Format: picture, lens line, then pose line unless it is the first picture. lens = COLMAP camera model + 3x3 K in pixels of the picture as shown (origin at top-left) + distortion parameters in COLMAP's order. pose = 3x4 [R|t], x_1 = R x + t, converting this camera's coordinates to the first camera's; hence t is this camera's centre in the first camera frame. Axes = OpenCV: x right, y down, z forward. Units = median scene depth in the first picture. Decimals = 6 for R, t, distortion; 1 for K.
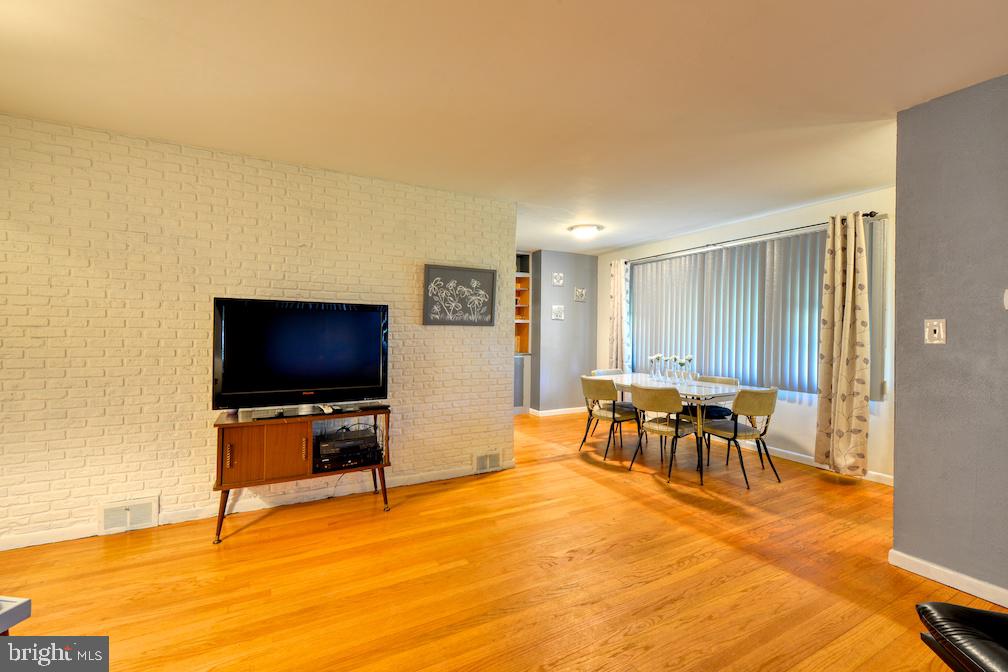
lens RADIAL K [[420.4, 0, 504.0], [0, 420.4, 336.0], [0, 0, 1]] dist [-0.002584, -0.000108]
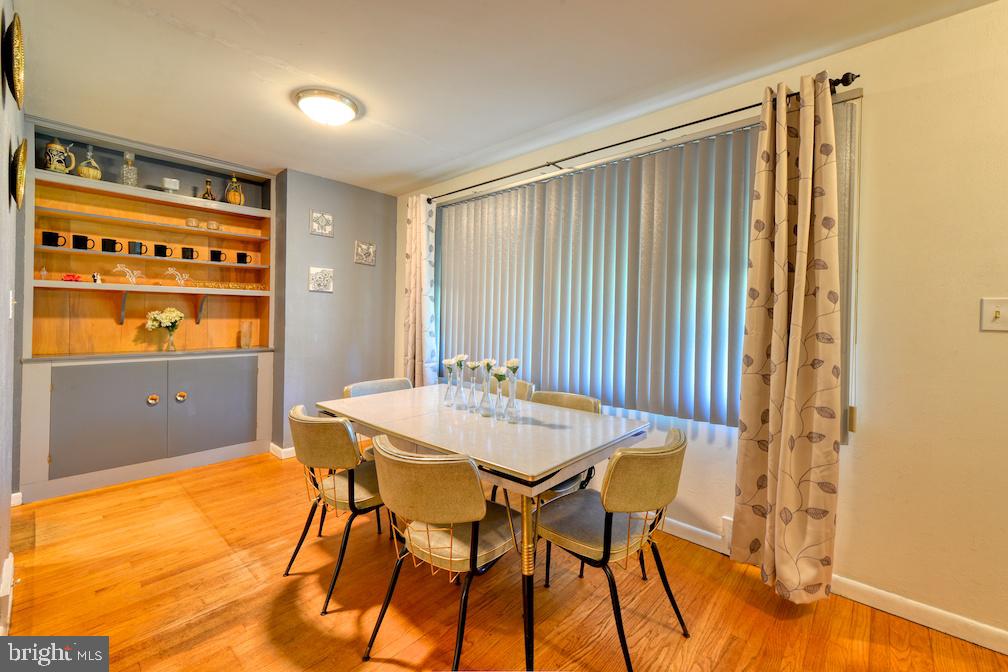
lens RADIAL K [[415.8, 0, 506.6], [0, 415.8, 321.9], [0, 0, 1]] dist [-0.001185, -0.000112]
pose [[0.938486, 0.007153, 0.345243, 0.292526], [-0.007732, 0.999970, 0.000301, 0.003214], [-0.345230, -0.002952, 0.938513, 0.605287]]
